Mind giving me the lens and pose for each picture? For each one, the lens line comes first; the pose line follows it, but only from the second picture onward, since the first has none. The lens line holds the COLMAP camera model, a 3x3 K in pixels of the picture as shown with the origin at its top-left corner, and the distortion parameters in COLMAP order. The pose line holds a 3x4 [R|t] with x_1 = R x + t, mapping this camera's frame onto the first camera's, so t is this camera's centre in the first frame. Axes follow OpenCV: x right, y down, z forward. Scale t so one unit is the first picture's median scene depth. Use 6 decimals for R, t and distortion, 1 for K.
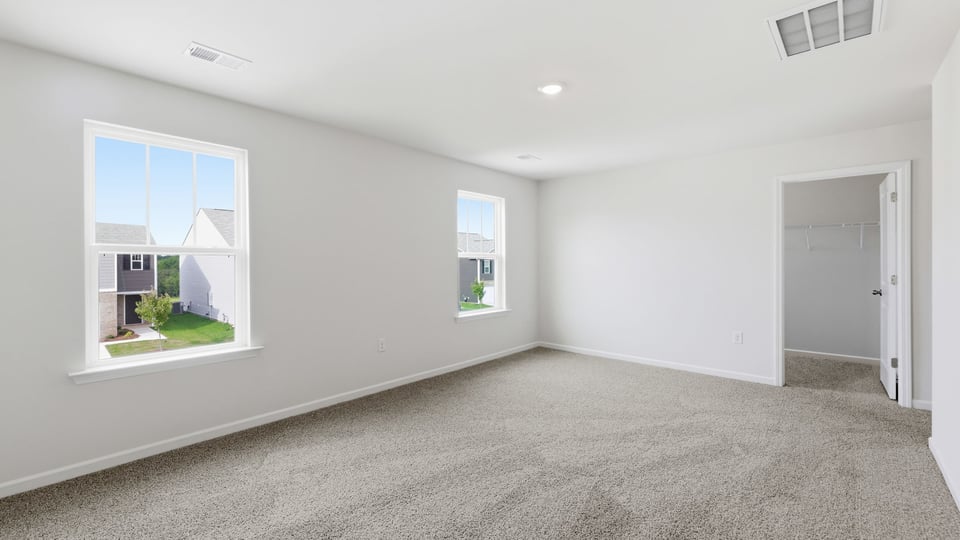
lens RADIAL K [[411.2, 0, 470.7], [0, 411.2, 262.9], [0, 0, 1]] dist [-0.001458, -0.000185]
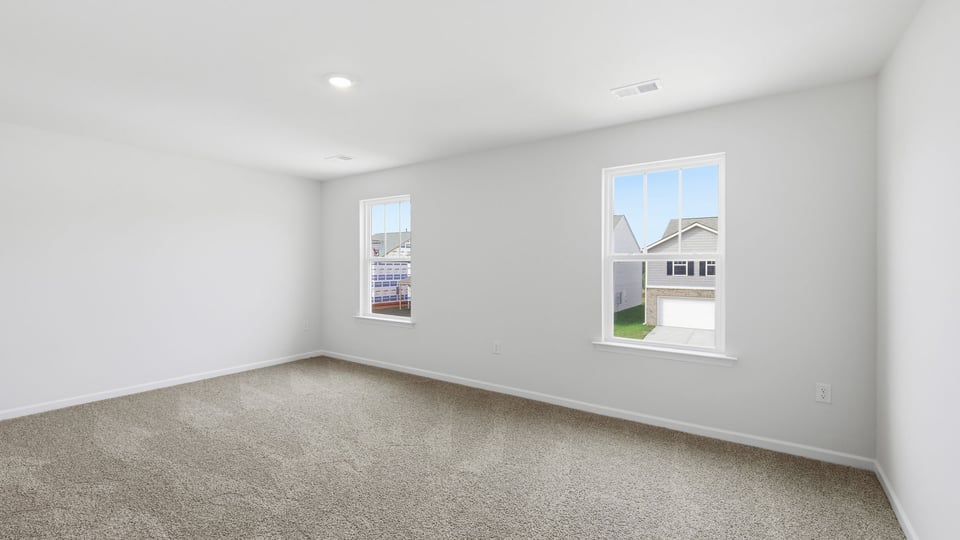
lens RADIAL K [[369.7, 0, 455.4], [0, 369.7, 268.5], [0, 0, 1]] dist [-0.000732, -0.000116]
pose [[0.140308, 0.003755, -0.990101, 0.510006], [-0.005301, 0.999981, 0.003041, -0.000448], [0.990094, 0.004822, 0.140325, 0.569131]]
